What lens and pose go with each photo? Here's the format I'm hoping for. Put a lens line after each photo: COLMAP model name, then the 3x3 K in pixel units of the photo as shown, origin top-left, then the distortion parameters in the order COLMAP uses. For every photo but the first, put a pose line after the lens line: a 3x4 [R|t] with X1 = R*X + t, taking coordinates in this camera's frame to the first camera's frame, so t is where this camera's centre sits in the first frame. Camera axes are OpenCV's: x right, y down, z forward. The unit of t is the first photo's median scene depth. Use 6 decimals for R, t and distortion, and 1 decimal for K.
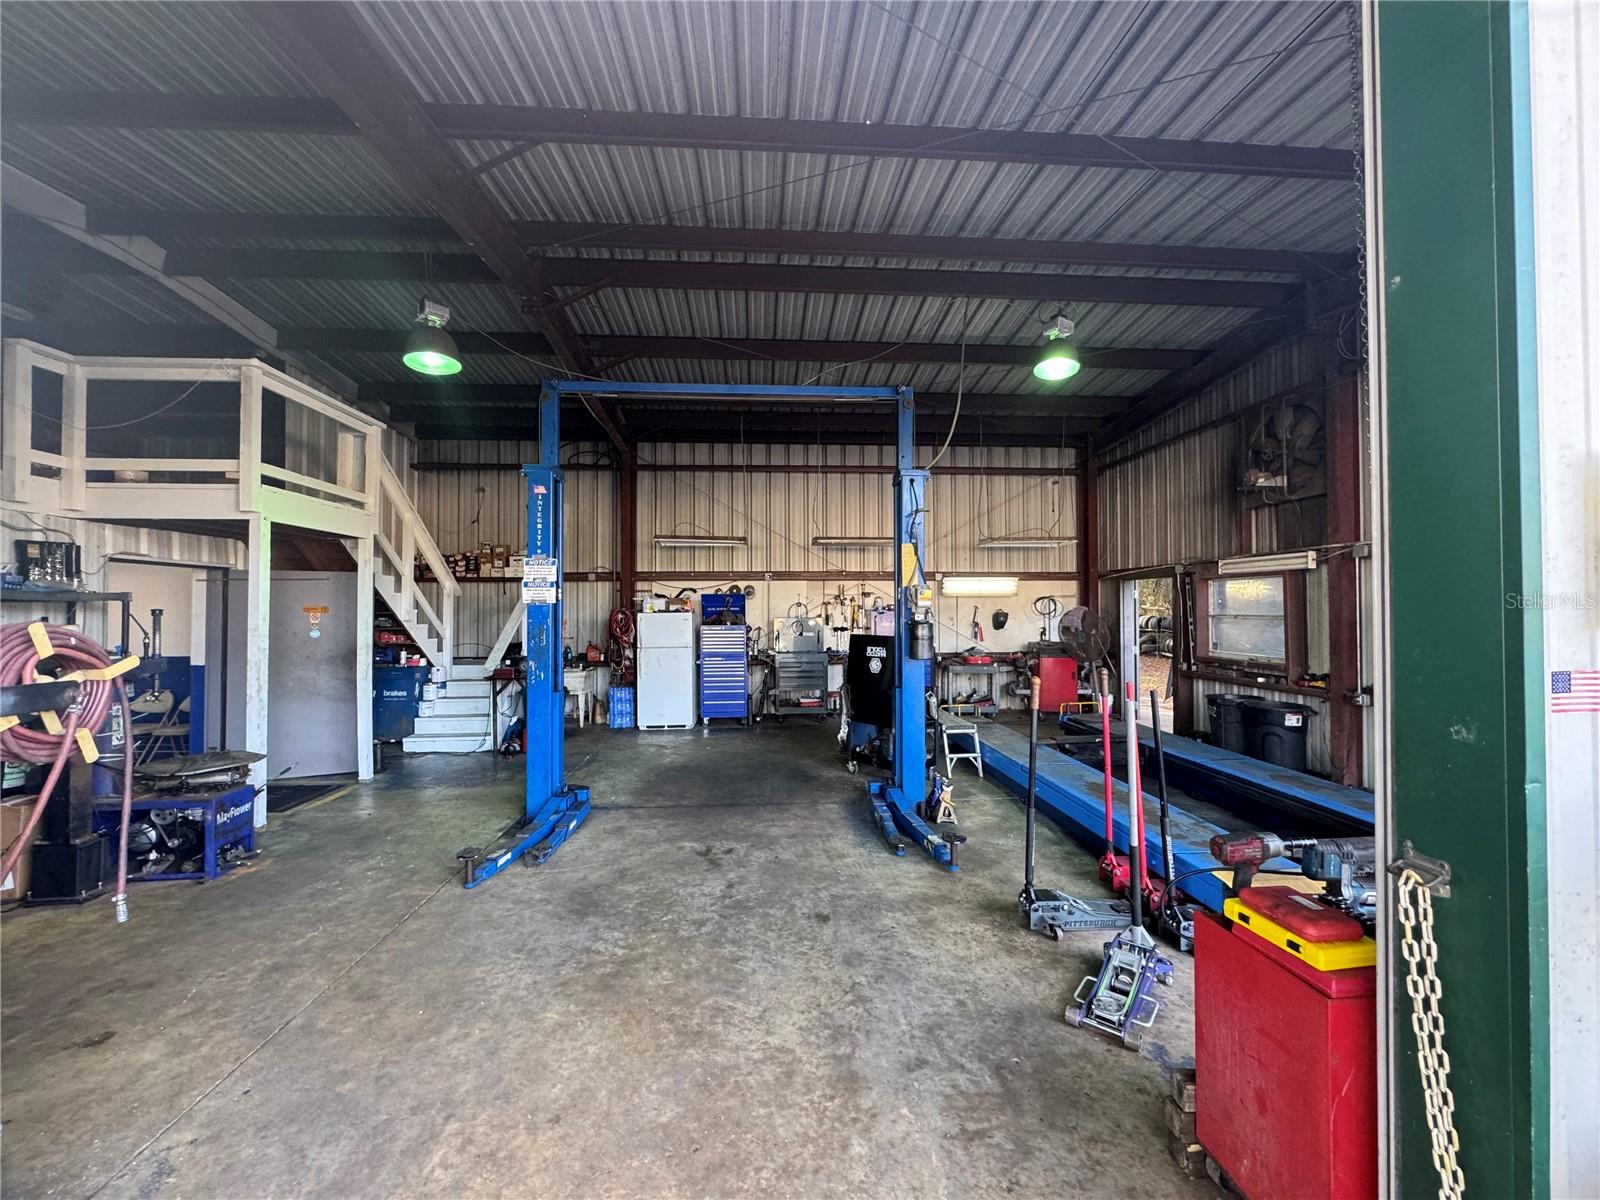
lens RADIAL K [[638.7, 0, 799.6], [0, 638.7, 599.0], [0, 0, 1]] dist [-0.002618, 0.000405]
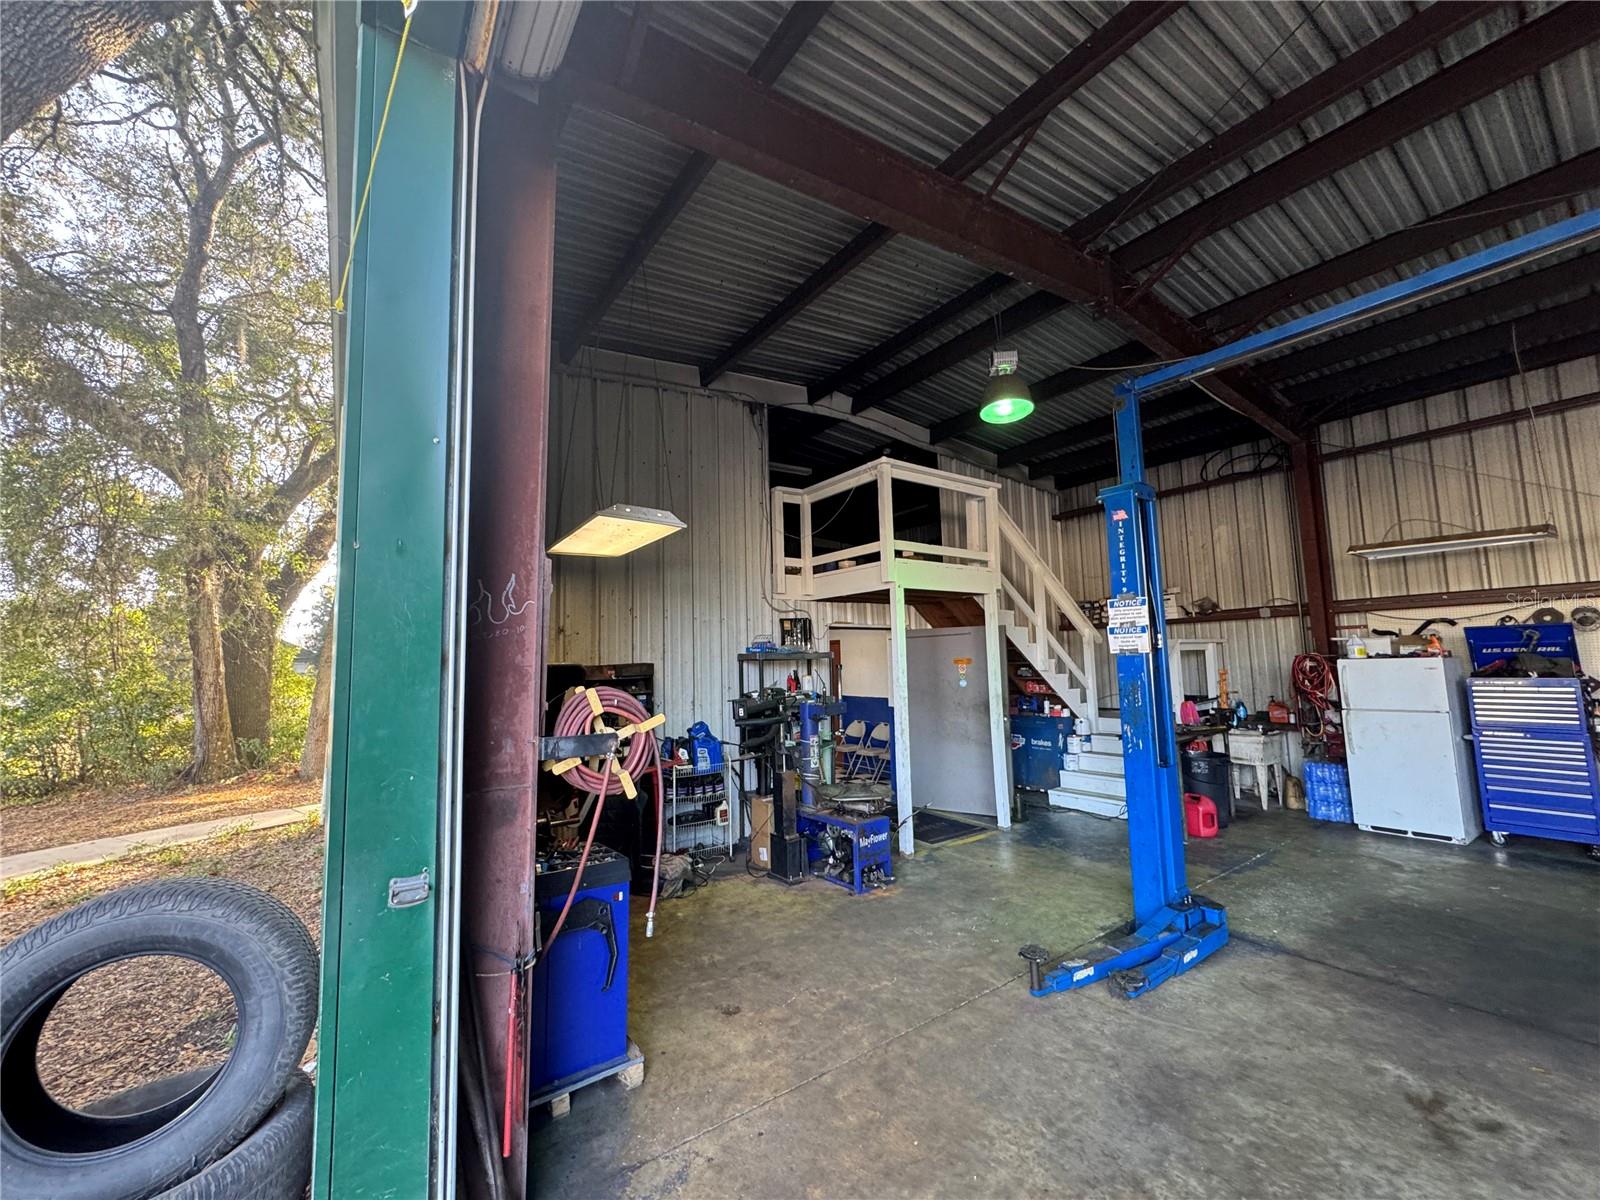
lens RADIAL K [[638.7, 0, 803.7], [0, 638.7, 597.0], [0, 0, 1]] dist [-0.002618, 0.000405]
pose [[0.527608, -0.094408, -0.844225, 0.051539], [0.034273, 0.995362, -0.089890, -0.004606], [0.848796, 0.018493, 0.528397, 0.174745]]
